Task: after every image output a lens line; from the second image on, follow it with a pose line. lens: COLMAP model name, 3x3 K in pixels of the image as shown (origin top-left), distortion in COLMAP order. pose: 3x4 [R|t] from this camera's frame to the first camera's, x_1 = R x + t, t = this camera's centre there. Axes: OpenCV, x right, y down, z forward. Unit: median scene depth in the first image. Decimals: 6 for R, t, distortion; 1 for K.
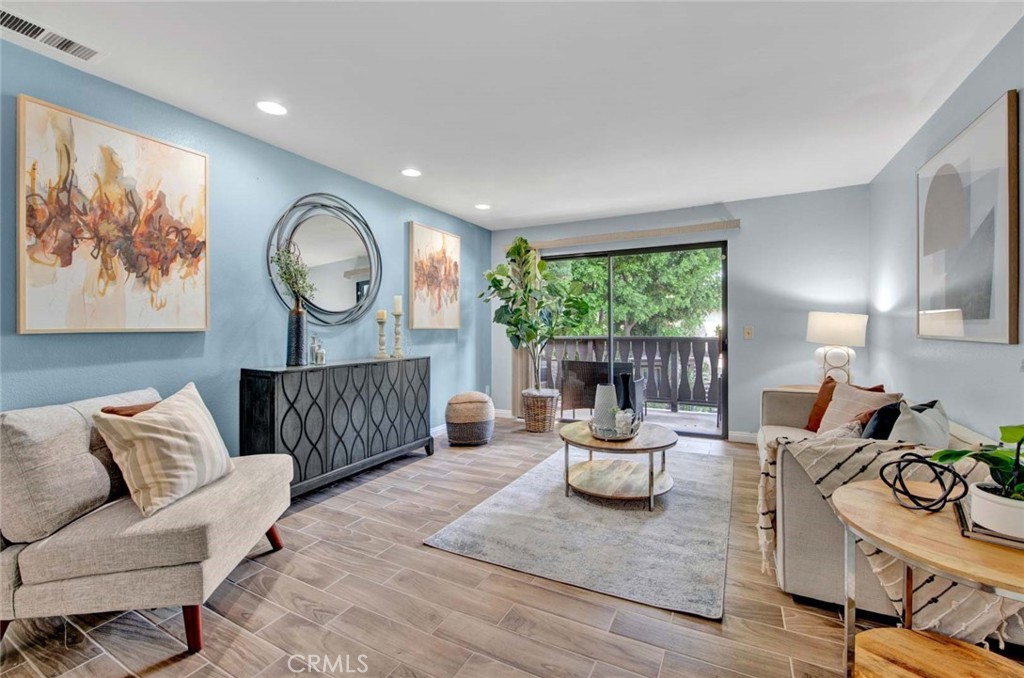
lens RADIAL K [[431.1, 0, 515.9], [0, 431.1, 330.2], [0, 0, 1]] dist [0.002884, -0.005403]
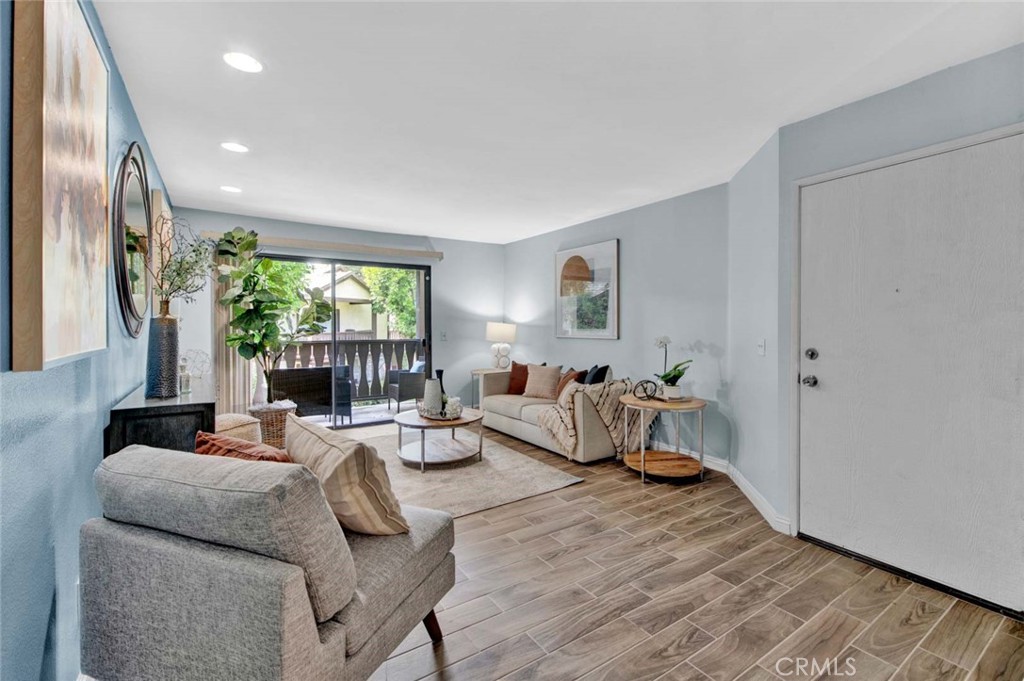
lens RADIAL K [[464.3, 0, 507.4], [0, 464.3, 324.3], [0, 0, 1]] dist [0.002133, 0.000337]
pose [[0.491388, 0.000957, 0.870940, -1.050205], [0.010002, 0.999927, -0.006742, -0.029106], [-0.870884, 0.012024, 0.491342, 0.160352]]
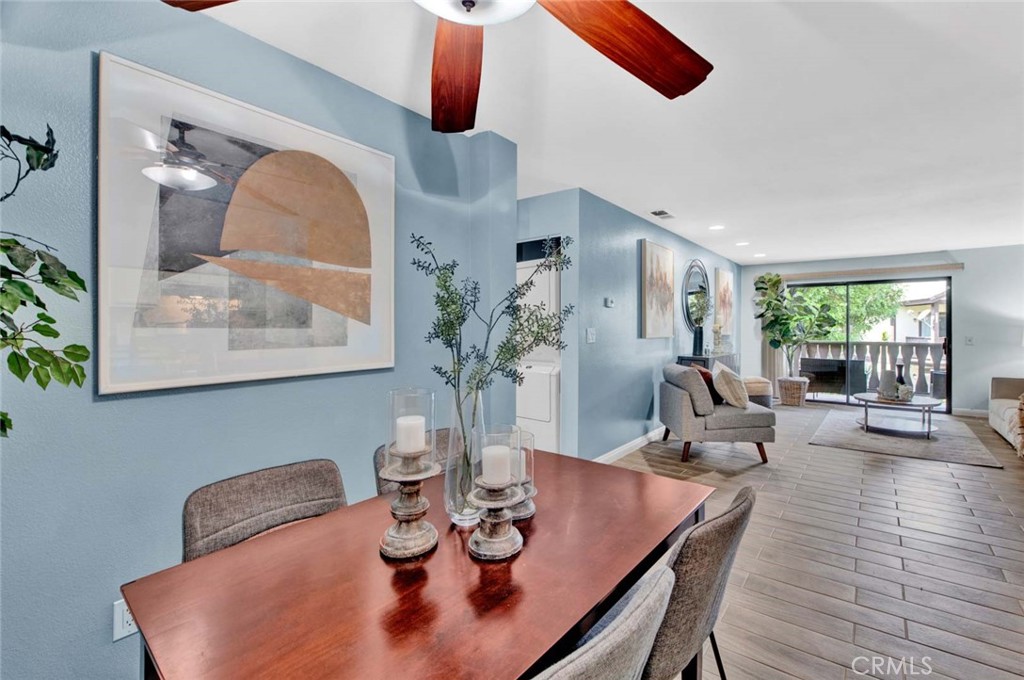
lens RADIAL K [[431.1, 0, 519.6], [0, 431.1, 329.8], [0, 0, 1]] dist [0.002884, -0.005403]
pose [[0.978328, 0.008639, -0.206881, -1.040492], [-0.009246, 0.999955, -0.001967, -0.022184], [0.206855, 0.003838, 0.978364, -1.171909]]
